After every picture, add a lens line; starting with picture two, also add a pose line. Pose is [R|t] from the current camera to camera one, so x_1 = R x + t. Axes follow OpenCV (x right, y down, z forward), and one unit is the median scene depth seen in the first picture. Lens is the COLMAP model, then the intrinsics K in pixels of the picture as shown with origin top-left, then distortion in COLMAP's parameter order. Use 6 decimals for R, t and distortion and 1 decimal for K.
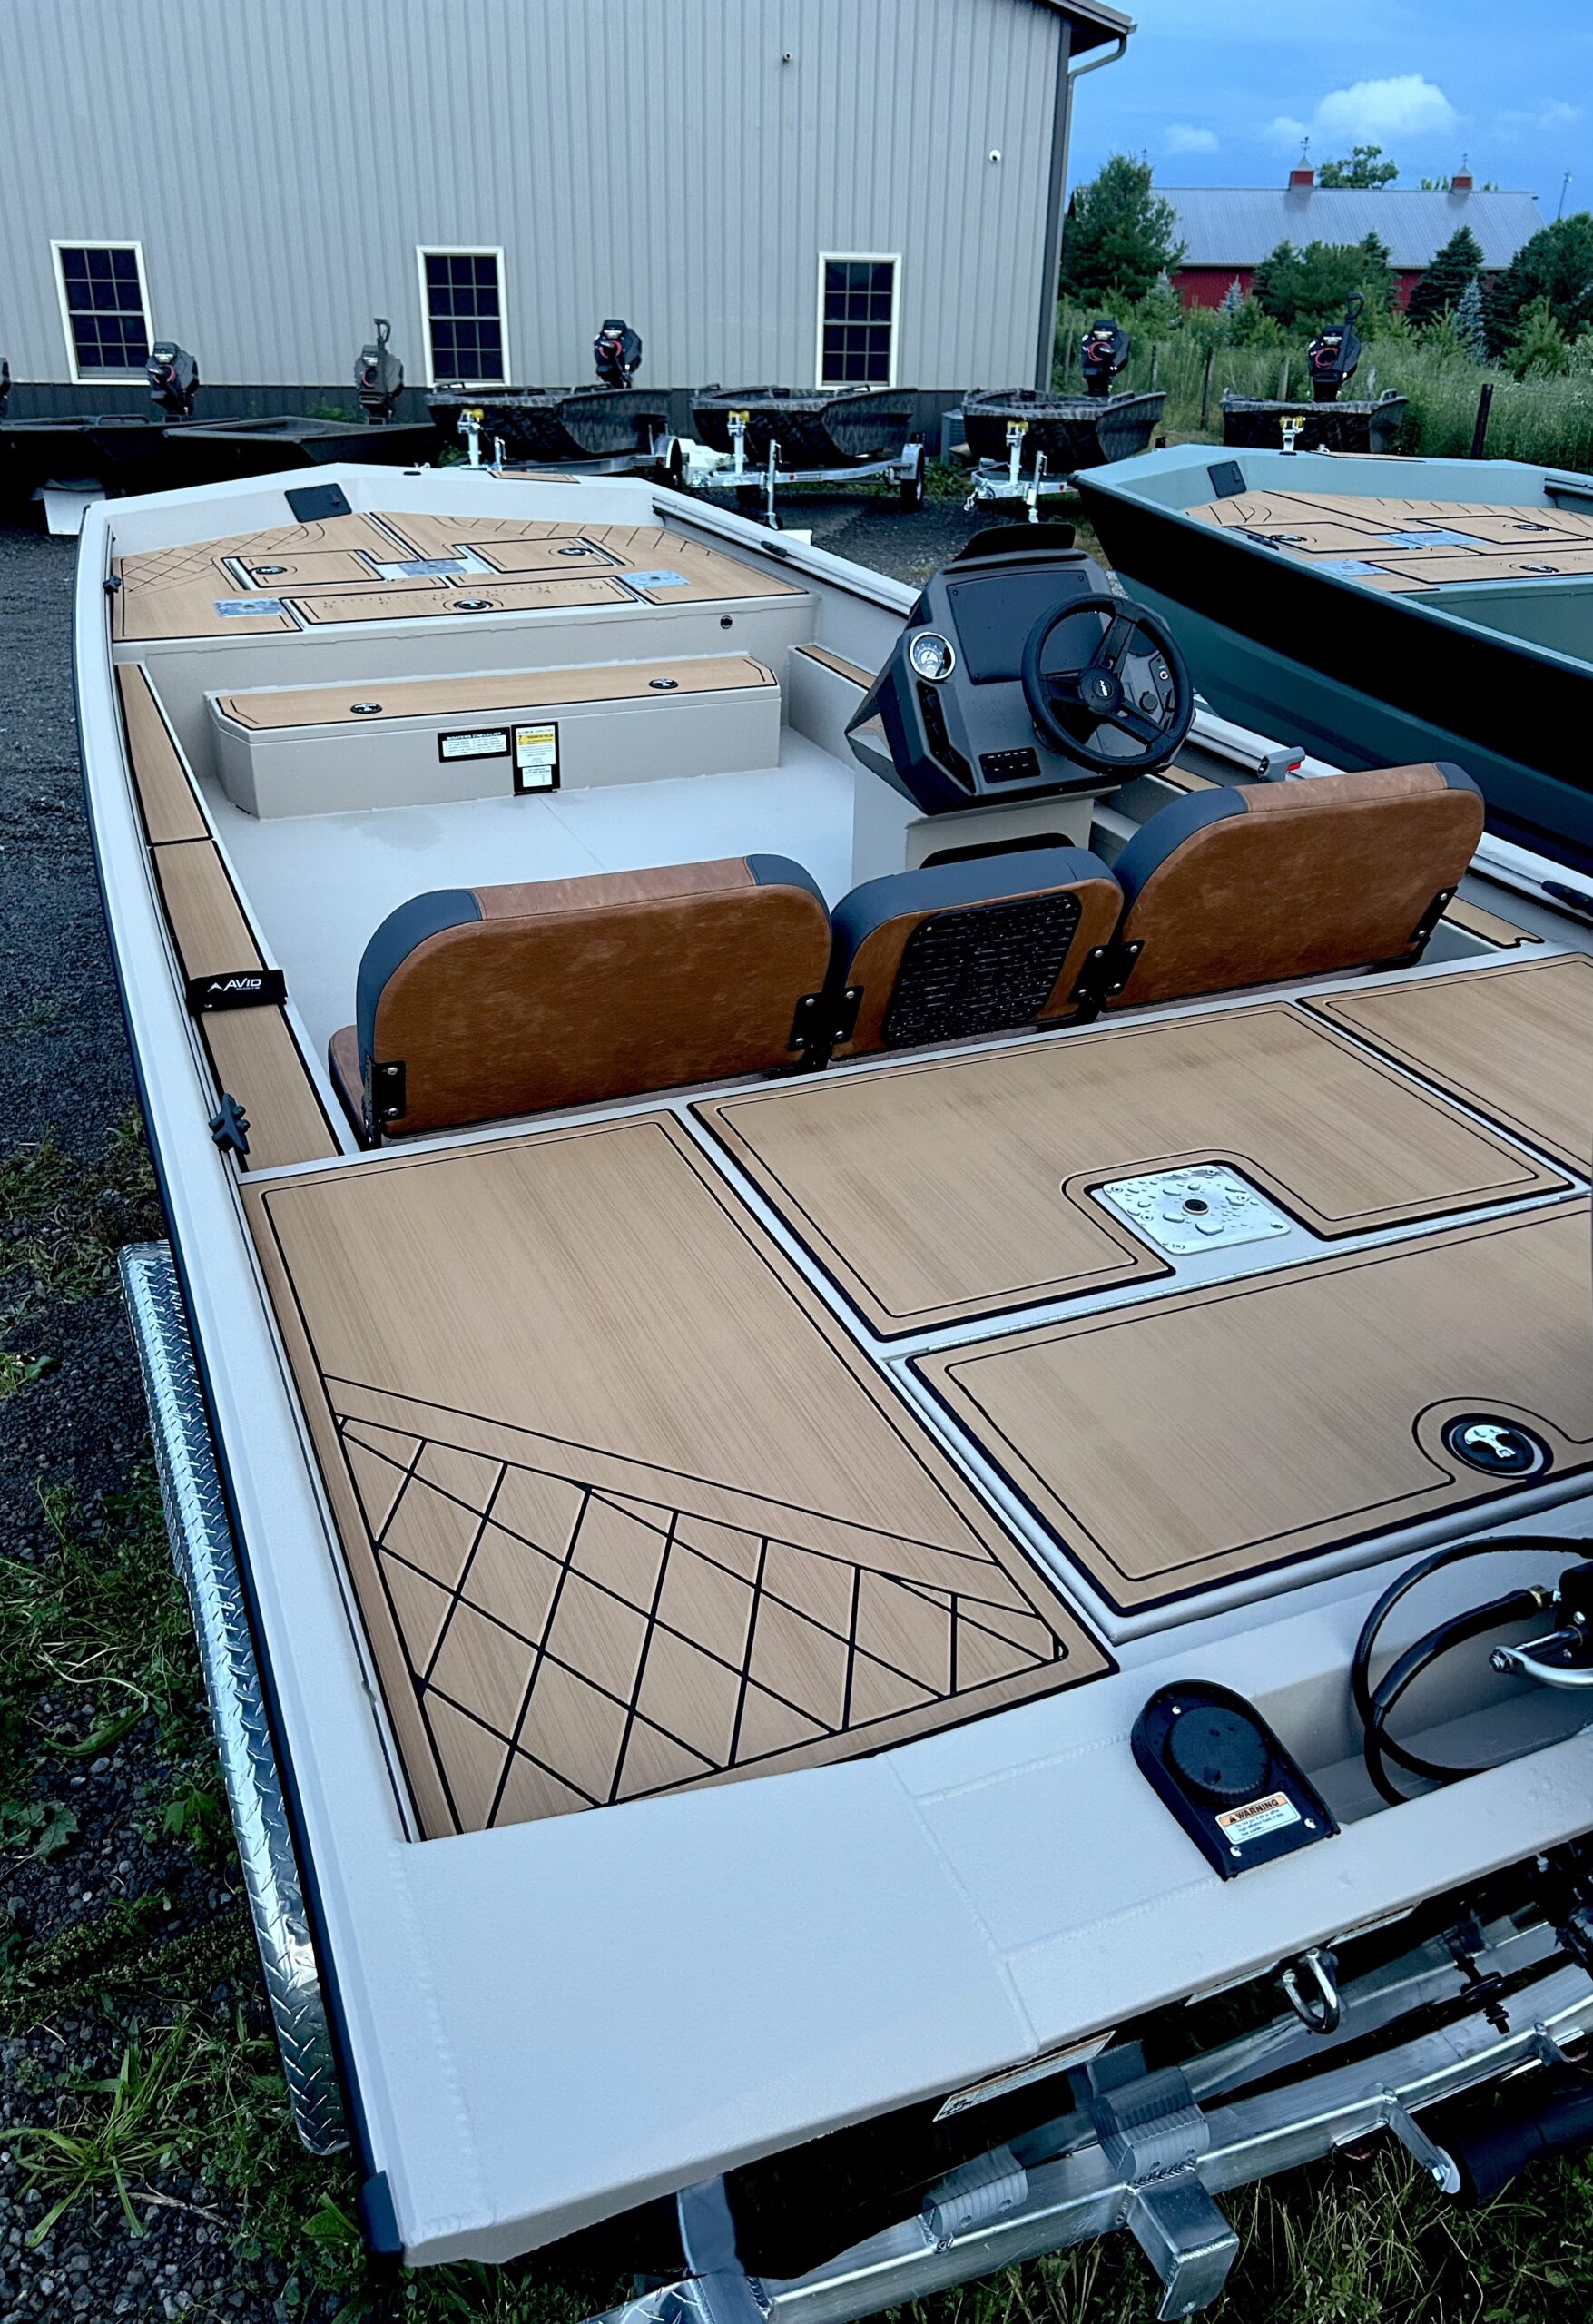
lens RADIAL K [[1758.4, 0, 745.4], [0, 1758.4, 1185.9], [0, 0, 1]] dist [0.030254, -0.014348]
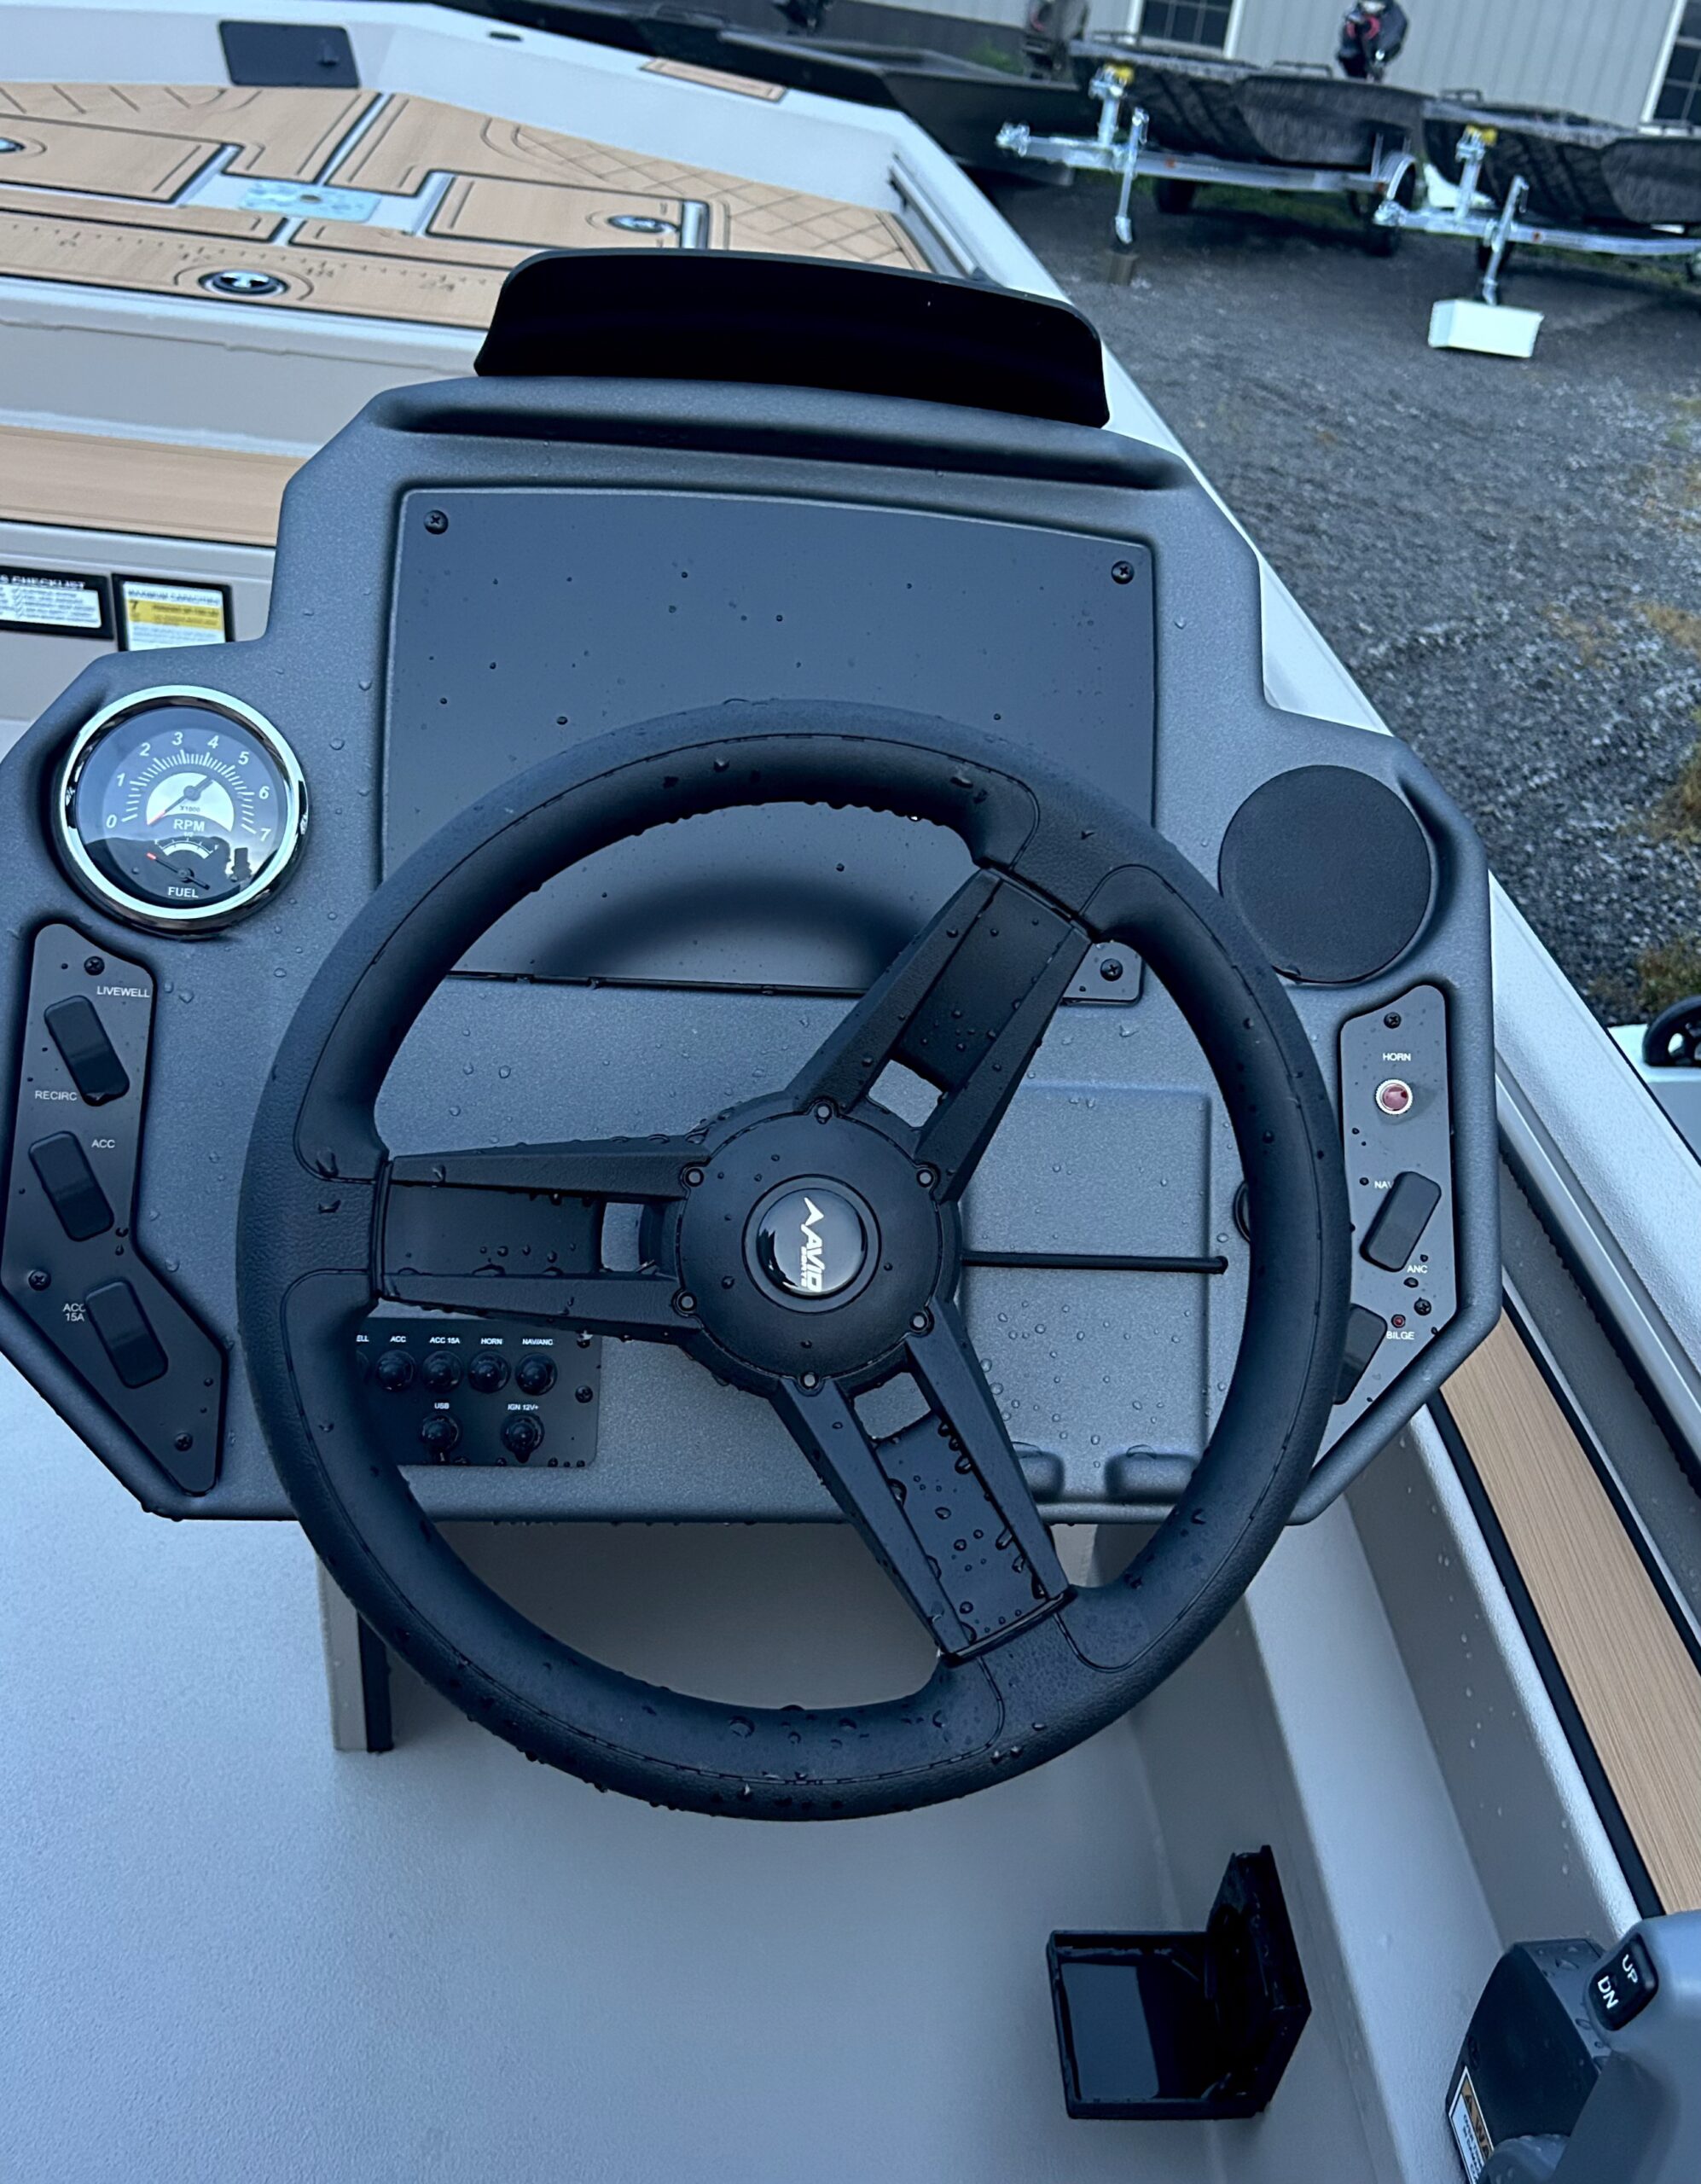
lens RADIAL K [[1920.7, 0, 964.4], [0, 1920.7, 1078.5], [0, 0, 1]] dist [0.021384, -0.014195]
pose [[0.941035, 0.266197, -0.208788, 0.063153], [-0.256248, 0.963786, 0.073848, -0.076903], [0.220885, -0.015992, 0.975169, 0.196866]]
